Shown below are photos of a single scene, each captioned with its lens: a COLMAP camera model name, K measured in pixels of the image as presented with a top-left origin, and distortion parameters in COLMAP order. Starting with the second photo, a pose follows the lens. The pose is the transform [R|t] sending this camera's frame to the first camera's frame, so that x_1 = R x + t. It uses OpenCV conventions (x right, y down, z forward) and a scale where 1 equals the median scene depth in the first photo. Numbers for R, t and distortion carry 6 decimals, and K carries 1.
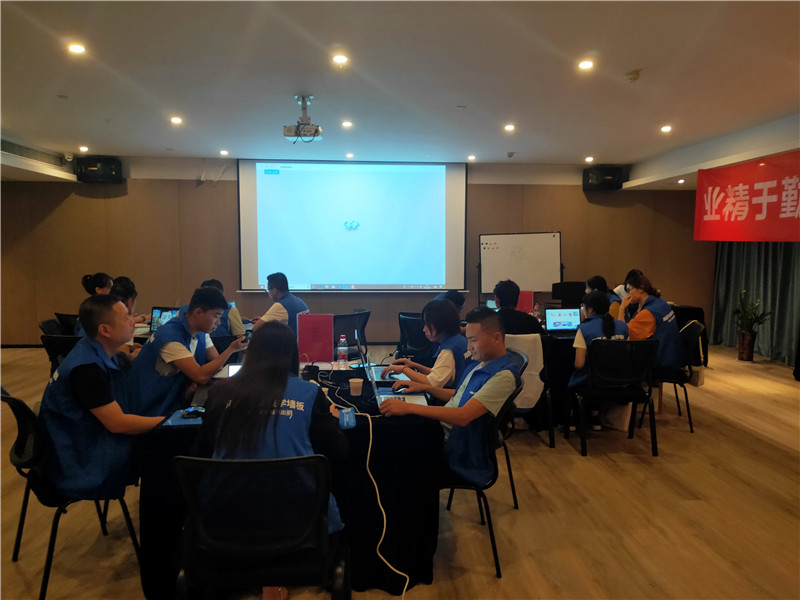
lens RADIAL K [[633.3, 0, 399.4], [0, 633.3, 292.2], [0, 0, 1]] dist [0.065788, -0.032591]
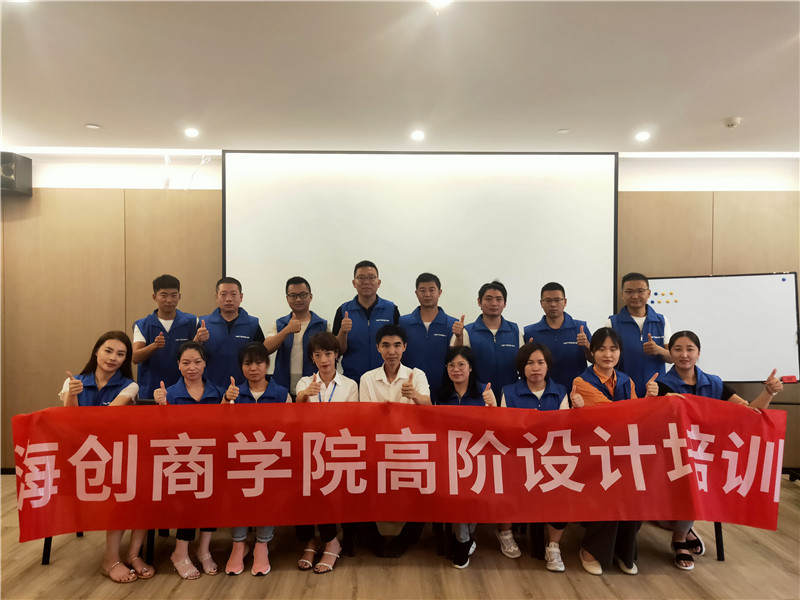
lens RADIAL K [[633.3, 0, 405.3], [0, 633.3, 297.3], [0, 0, 1]] dist [0.065788, -0.032591]
pose [[0.998379, -0.002684, -0.056859, -0.060829], [-0.000508, 0.998428, -0.056050, -0.048640], [0.056921, 0.055988, 0.996808, 0.494064]]
